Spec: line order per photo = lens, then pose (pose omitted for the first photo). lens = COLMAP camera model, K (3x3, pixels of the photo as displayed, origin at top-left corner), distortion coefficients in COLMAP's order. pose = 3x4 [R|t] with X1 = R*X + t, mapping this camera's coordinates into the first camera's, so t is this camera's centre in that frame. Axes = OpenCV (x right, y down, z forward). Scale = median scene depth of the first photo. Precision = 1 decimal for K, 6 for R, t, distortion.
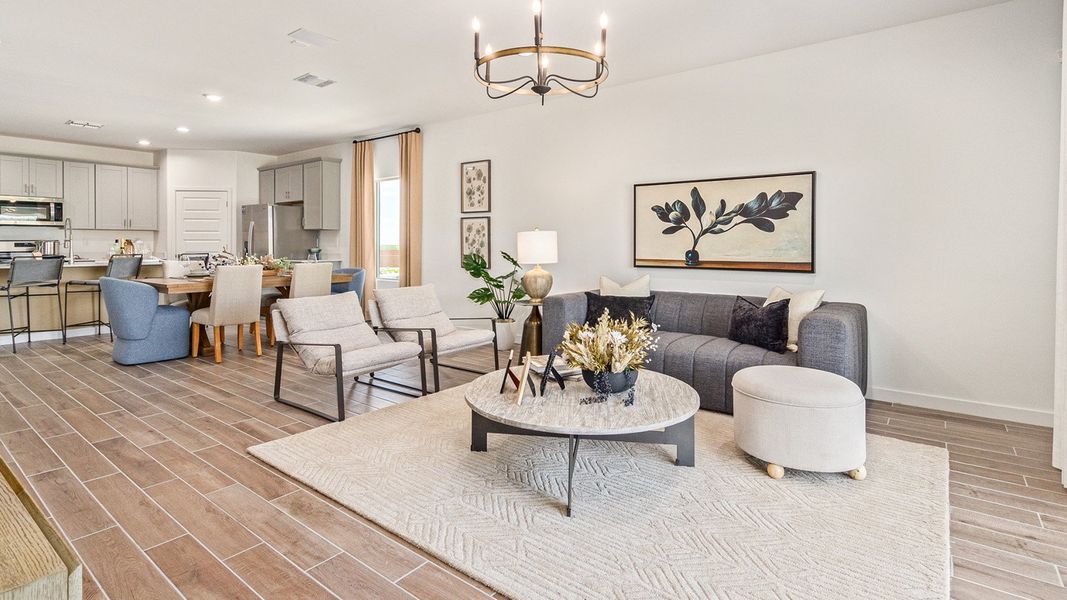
lens RADIAL K [[510.2, 0, 533.4], [0, 510.2, 248.6], [0, 0, 1]] dist [0.004876, 0.000624]
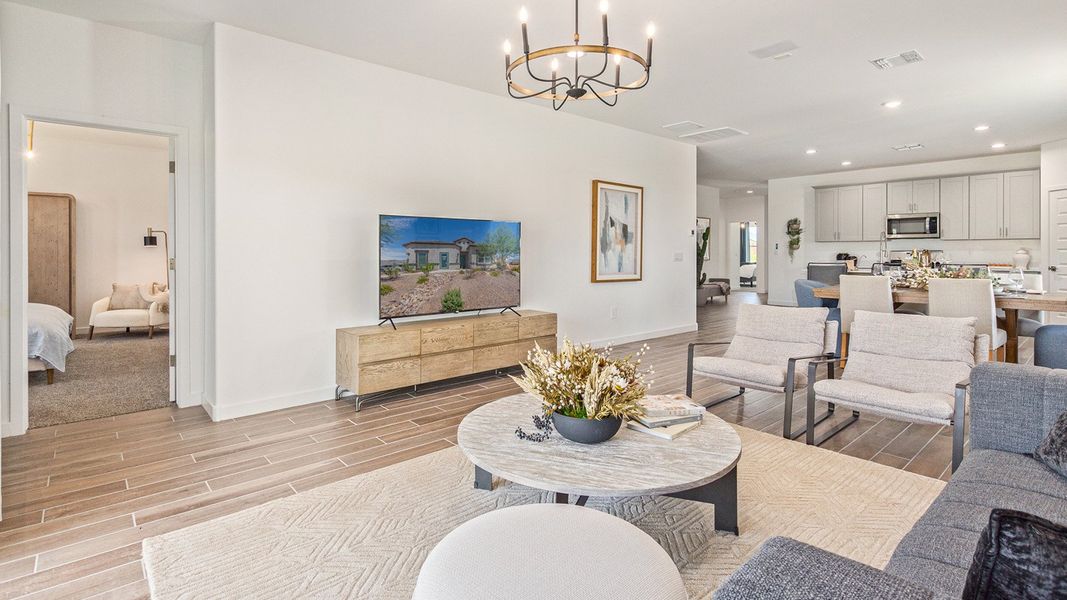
lens RADIAL K [[499.8, 0, 539.3], [0, 499.8, 255.8], [0, 0, 1]] dist [0.000564, -0.000751]
pose [[-0.169683, 0.004956, -0.985486, 0.370388], [-0.012291, 0.999899, 0.007144, -0.002600], [0.985422, 0.013325, -0.169605, 0.428680]]
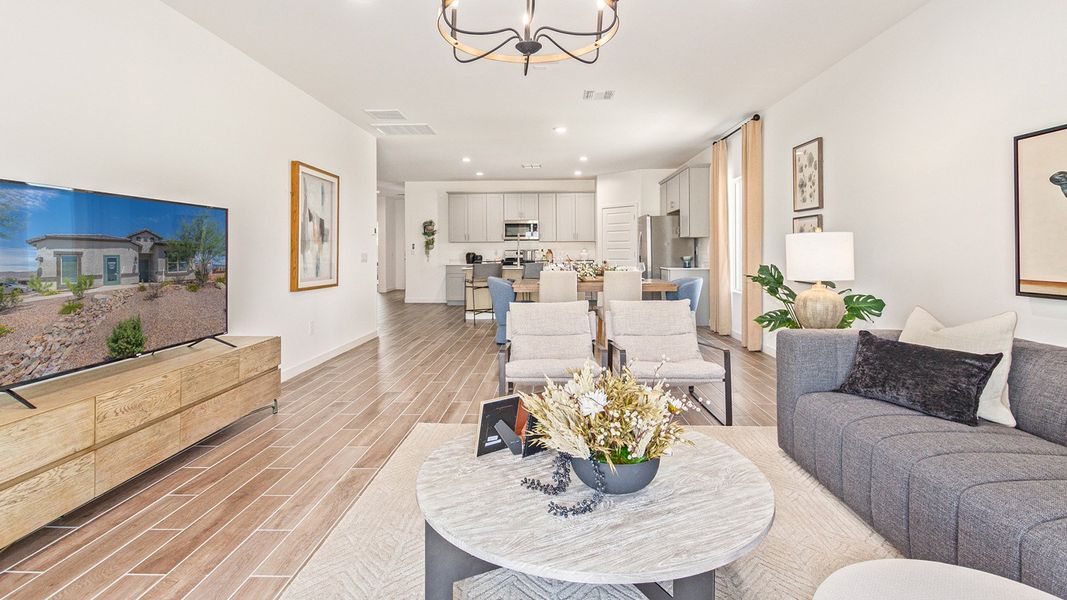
lens RADIAL K [[499.8, 0, 539.3], [0, 499.8, 255.8], [0, 0, 1]] dist [0.000564, -0.000751]
pose [[0.597766, 0.003090, -0.801664, 0.239618], [-0.003563, 0.999993, 0.001198, -0.002164], [0.801662, 0.002141, 0.597773, 0.229135]]
